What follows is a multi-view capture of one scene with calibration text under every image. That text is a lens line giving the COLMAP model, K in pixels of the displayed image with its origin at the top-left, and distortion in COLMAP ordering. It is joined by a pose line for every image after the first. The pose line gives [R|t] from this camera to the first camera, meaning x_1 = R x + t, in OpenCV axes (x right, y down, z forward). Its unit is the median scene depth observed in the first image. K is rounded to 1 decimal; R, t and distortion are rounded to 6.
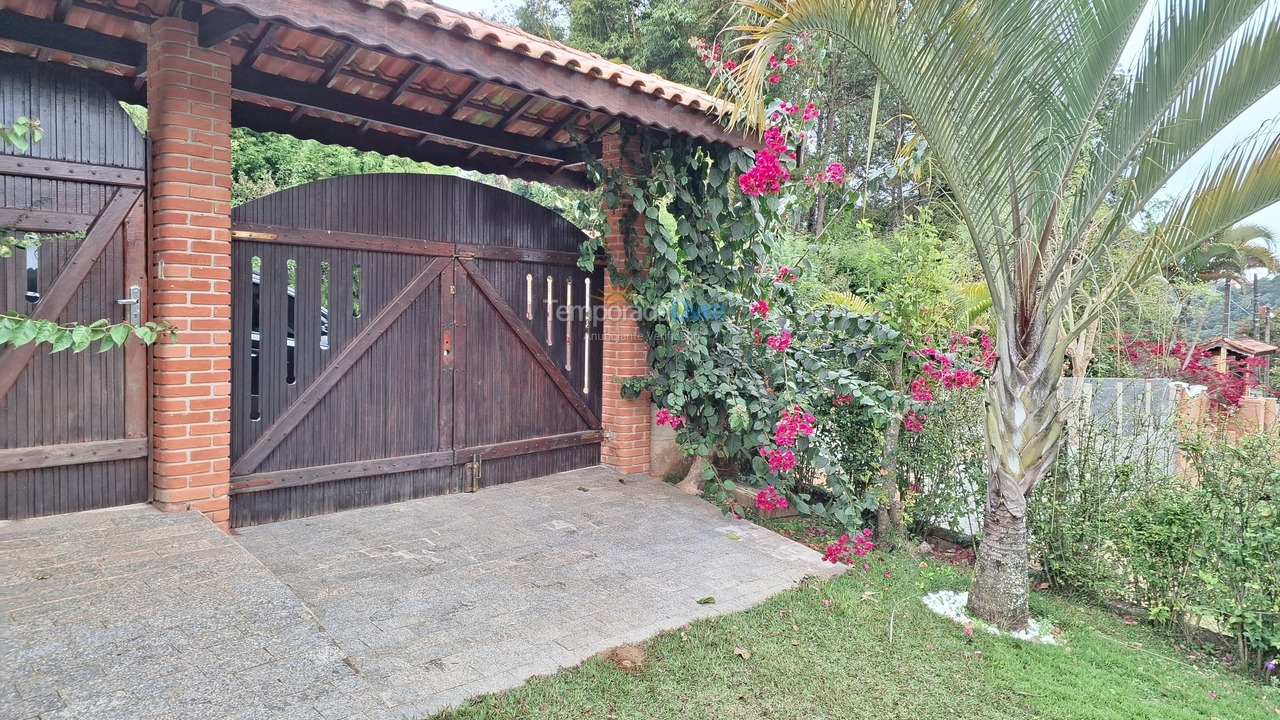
lens RADIAL K [[840.5, 0, 648.4], [0, 840.5, 333.3], [0, 0, 1]] dist [0.063774, -0.097378]
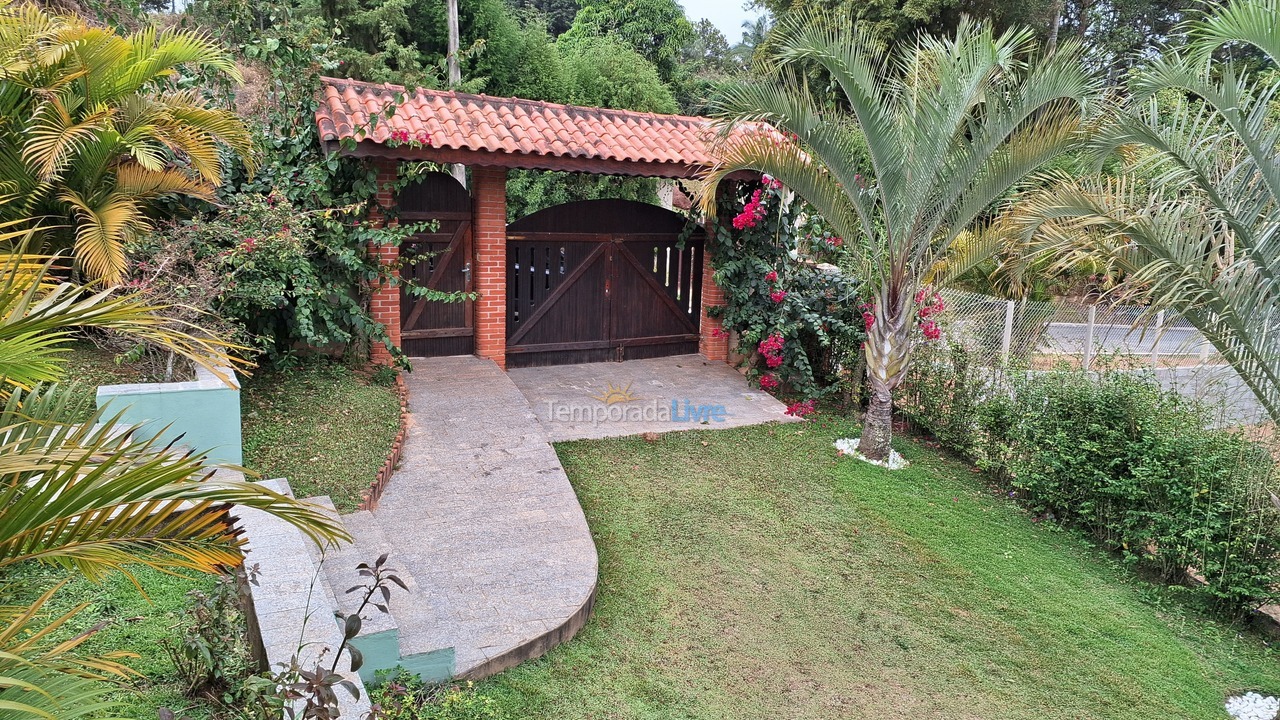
lens RADIAL K [[840.5, 0, 648.4], [0, 840.5, 333.3], [0, 0, 1]] dist [0.063774, -0.097378]
pose [[0.945436, 0.078324, -0.316255, 0.524044], [-0.029148, 0.987115, 0.157333, -0.209086], [0.324503, -0.139530, 0.935537, -0.886540]]
